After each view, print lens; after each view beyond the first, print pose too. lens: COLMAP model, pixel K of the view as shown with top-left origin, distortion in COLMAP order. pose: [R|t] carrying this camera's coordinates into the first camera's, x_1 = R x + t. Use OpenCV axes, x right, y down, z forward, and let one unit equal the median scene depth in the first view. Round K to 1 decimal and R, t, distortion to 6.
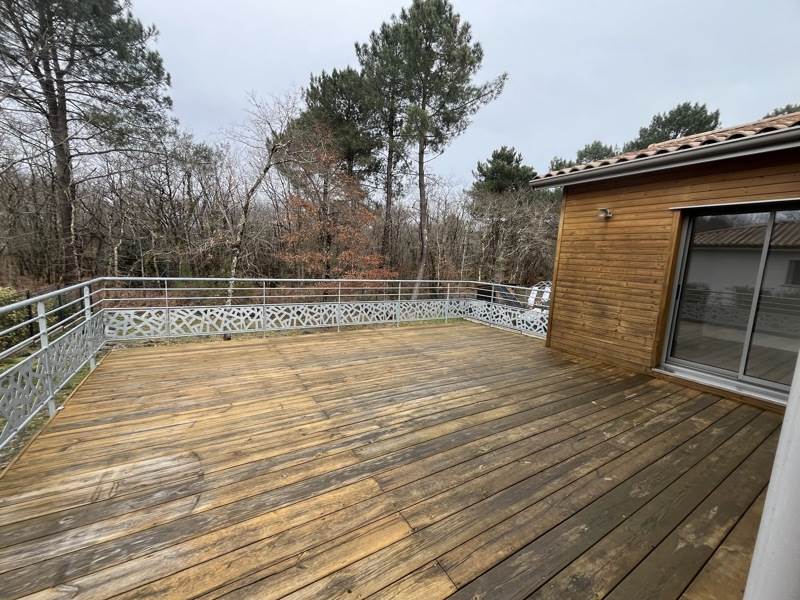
lens RADIAL K [[321.1, 0, 398.9], [0, 321.1, 302.1], [0, 0, 1]] dist [-0.000336, -0.000560]
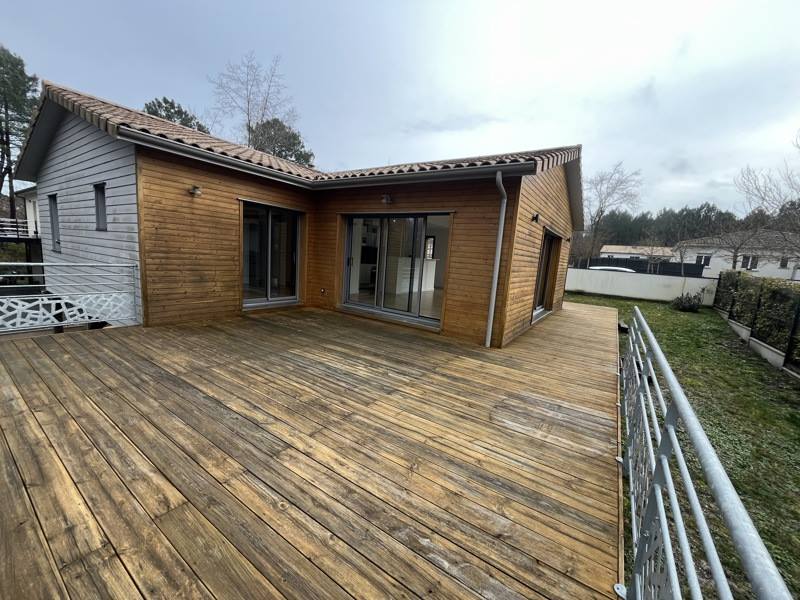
lens RADIAL K [[321.1, 0, 398.9], [0, 321.1, 302.1], [0, 0, 1]] dist [-0.000336, -0.000560]
pose [[-0.407546, -0.213200, 0.887948, -1.078369], [0.032994, 0.968292, 0.247634, -0.225858], [-0.912588, 0.130219, -0.387589, 1.245262]]
